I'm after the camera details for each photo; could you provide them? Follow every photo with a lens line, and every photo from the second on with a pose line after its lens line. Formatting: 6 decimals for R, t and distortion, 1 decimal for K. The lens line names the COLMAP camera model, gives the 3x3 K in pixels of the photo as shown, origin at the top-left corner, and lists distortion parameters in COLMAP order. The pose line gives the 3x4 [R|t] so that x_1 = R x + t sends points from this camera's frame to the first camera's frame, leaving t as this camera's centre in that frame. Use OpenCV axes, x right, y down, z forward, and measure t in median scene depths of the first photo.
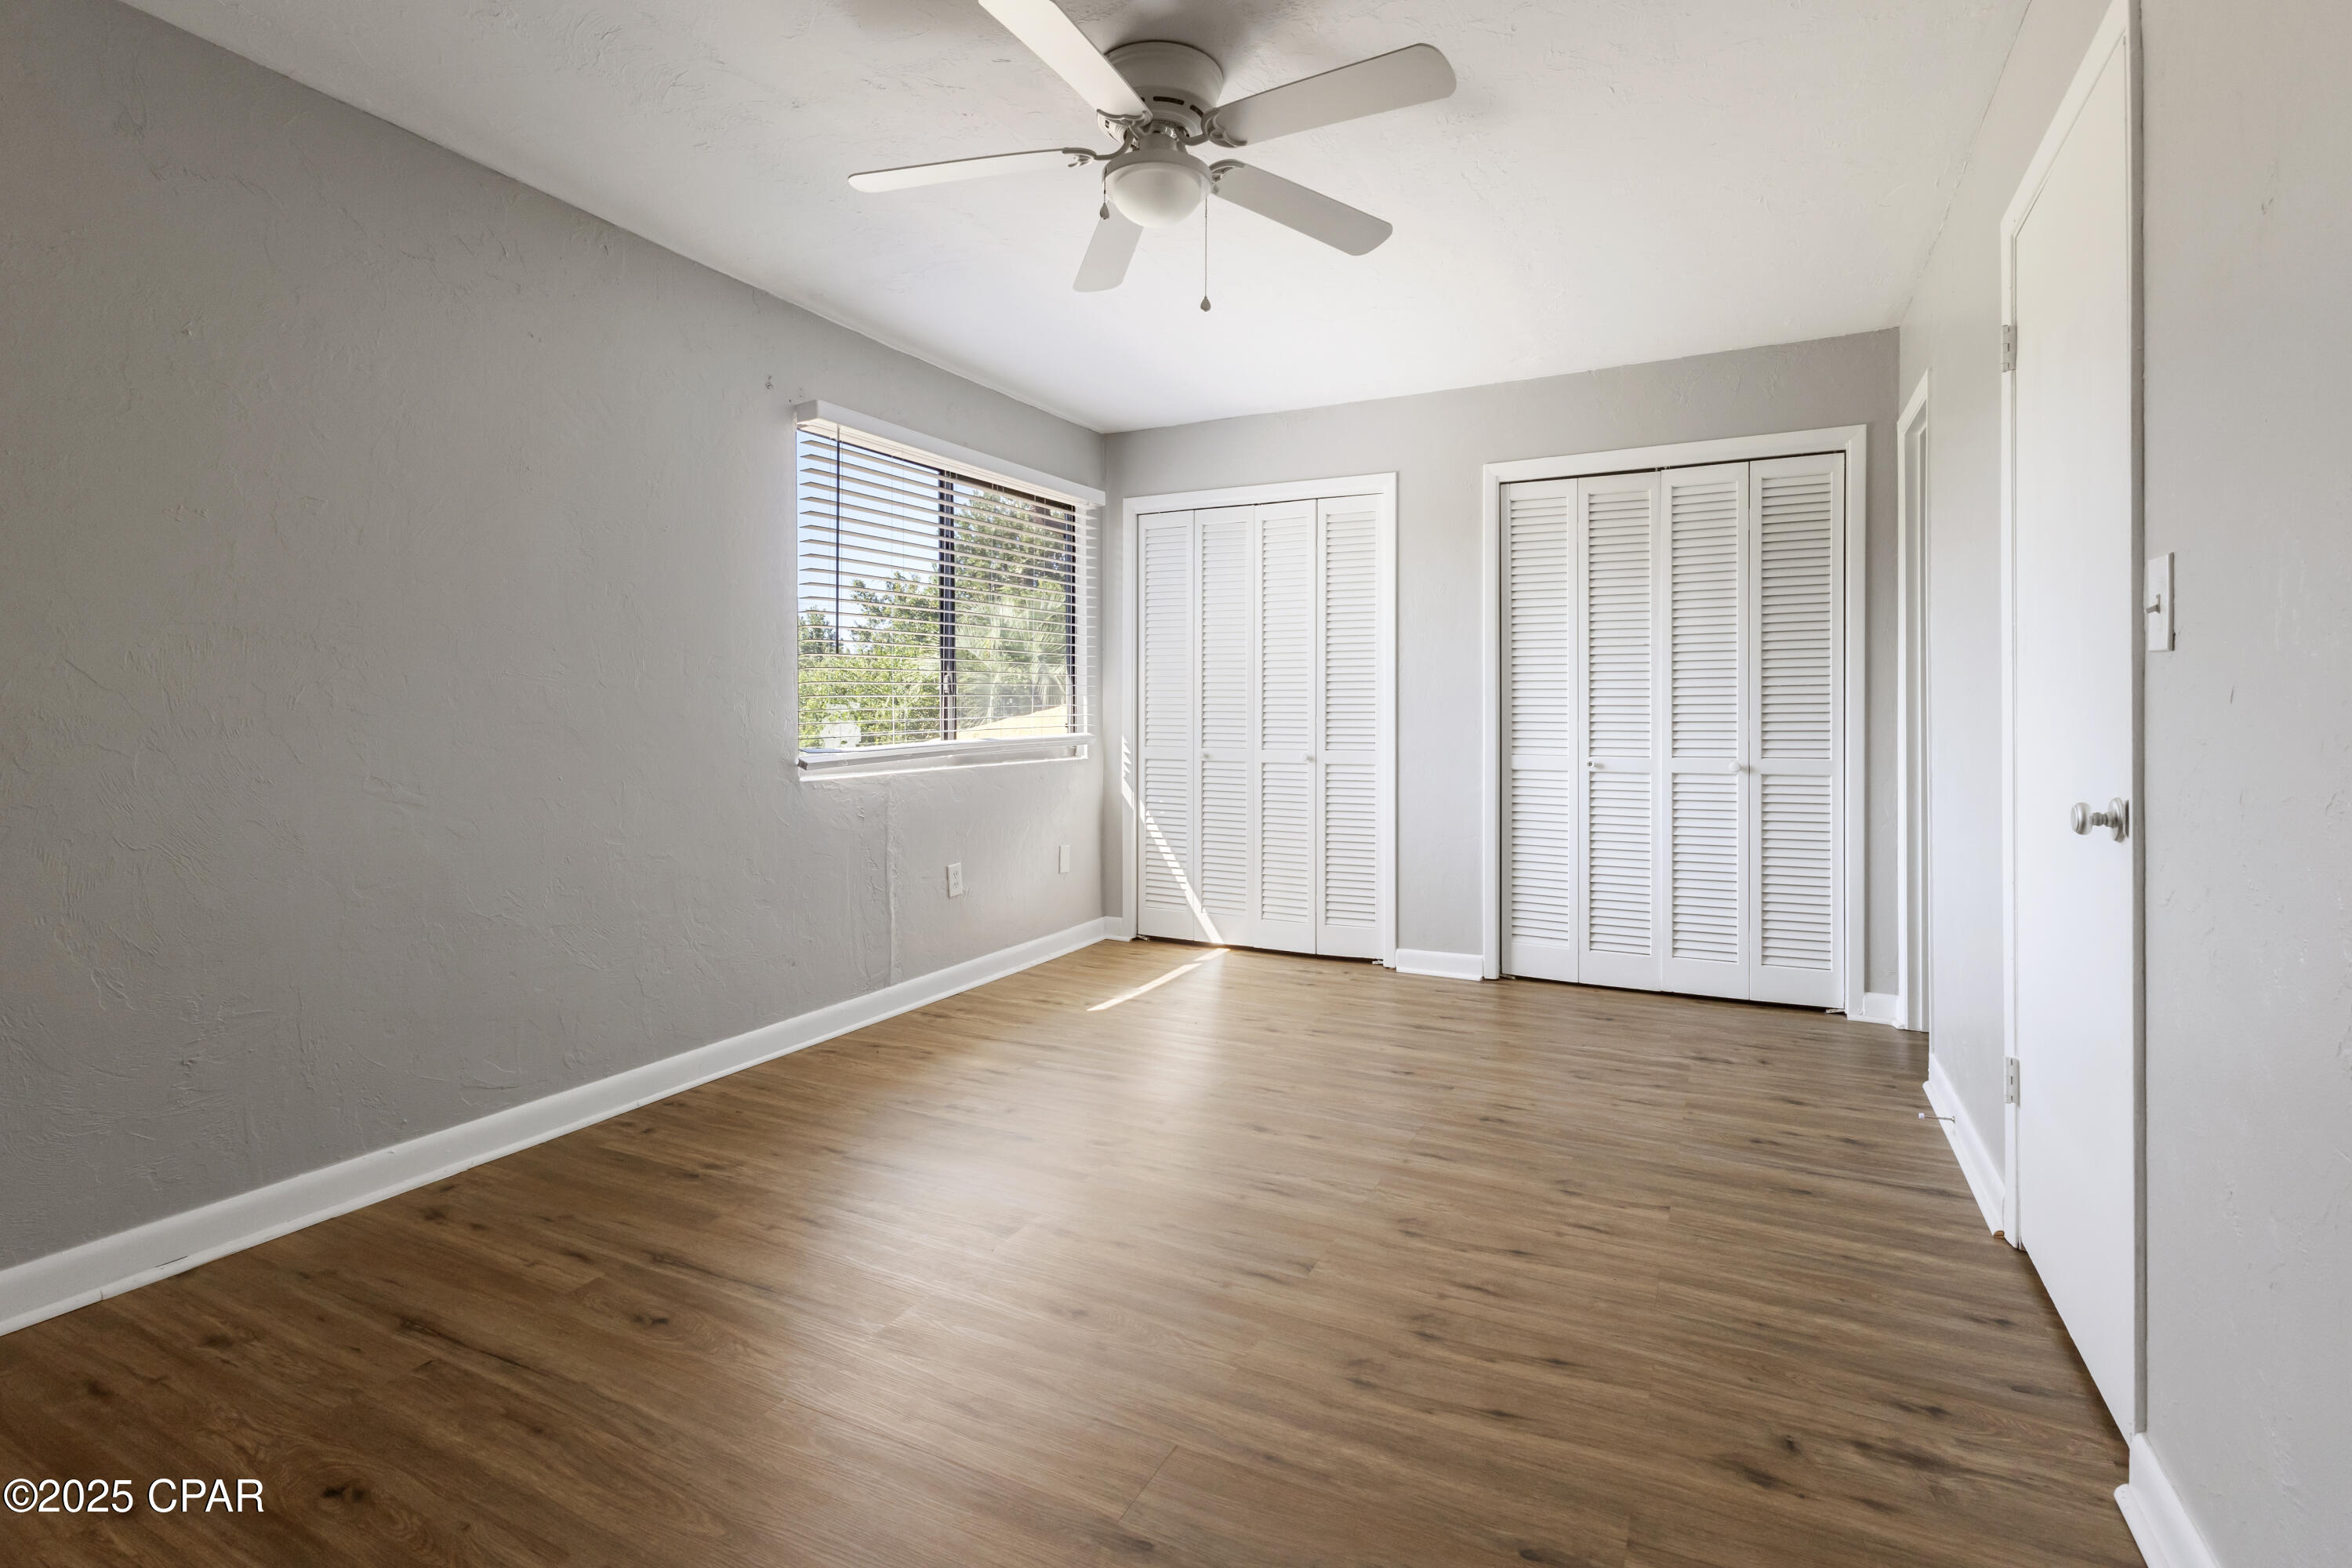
lens RADIAL K [[1123.5, 0, 1177.3], [0, 1123.5, 705.8], [0, 0, 1]] dist [0.000409, -0.000275]
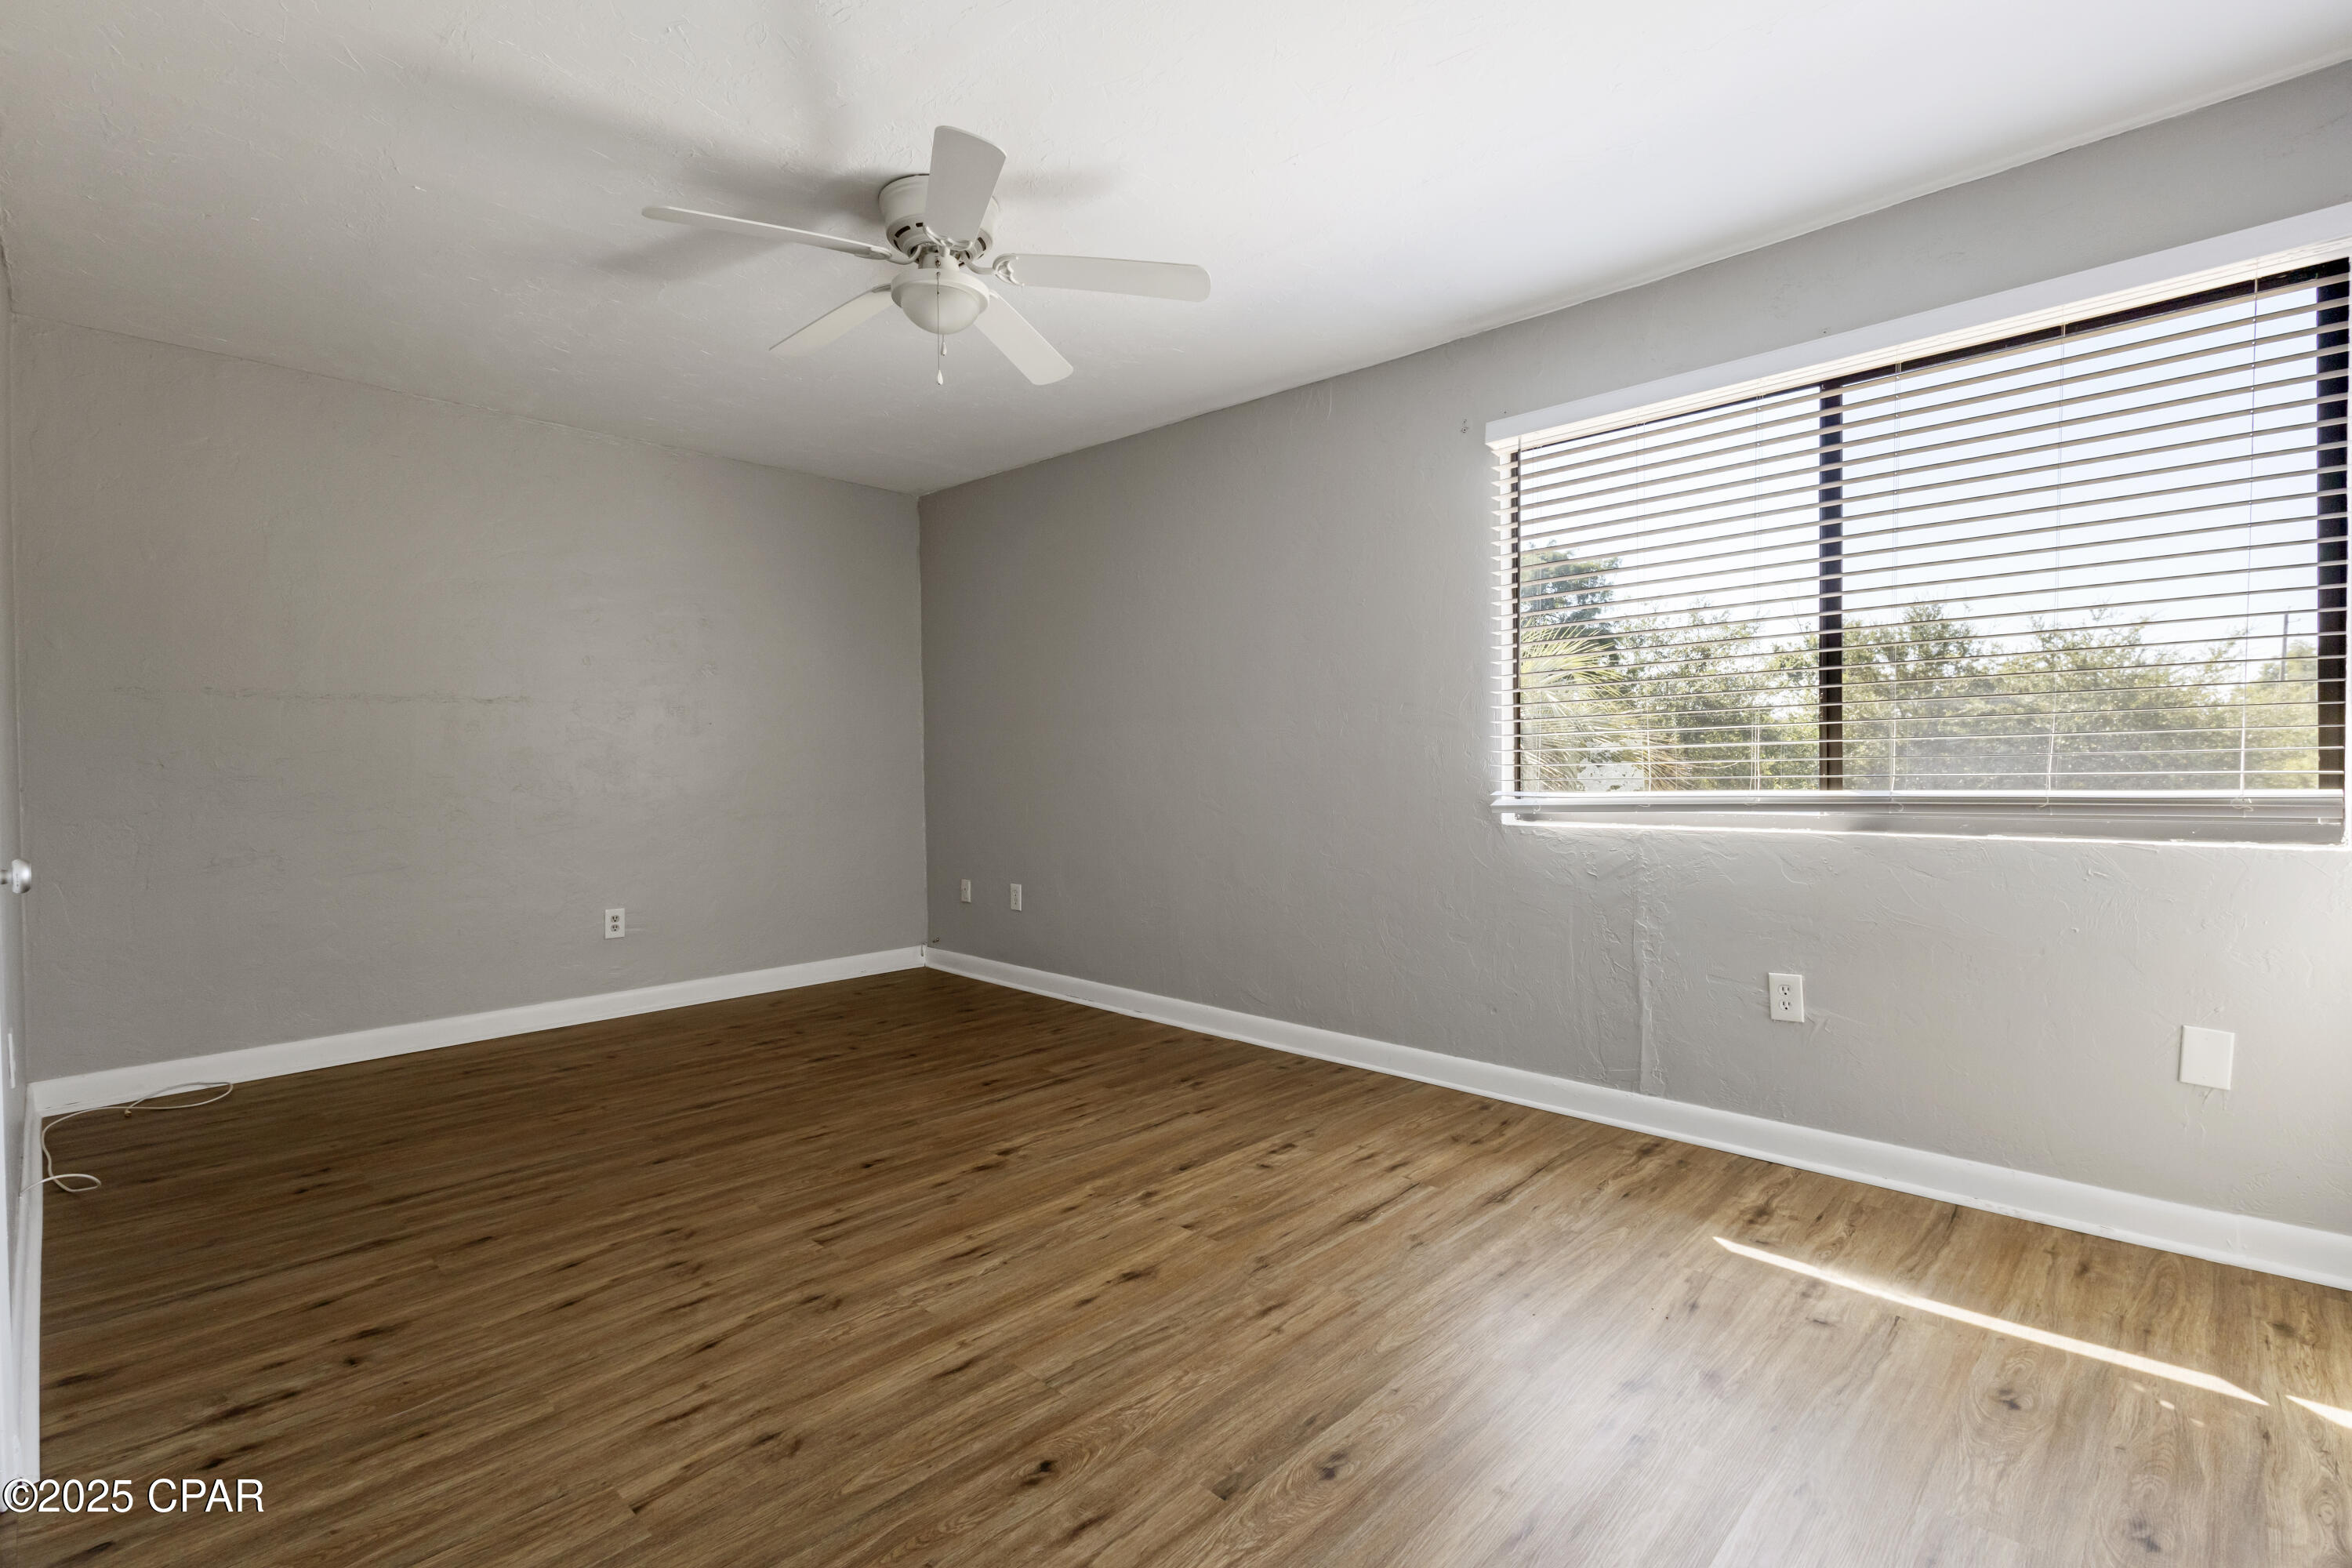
lens RADIAL K [[1081.3, 0, 1176.0], [0, 1081.3, 784.0], [0, 0, 1]] dist [-0.001779, -0.001070]
pose [[-0.295989, 0.023859, -0.954893, 1.041716], [0.016528, 0.999666, 0.019855, 0.015185], [0.955048, -0.009906, -0.296284, 1.660610]]
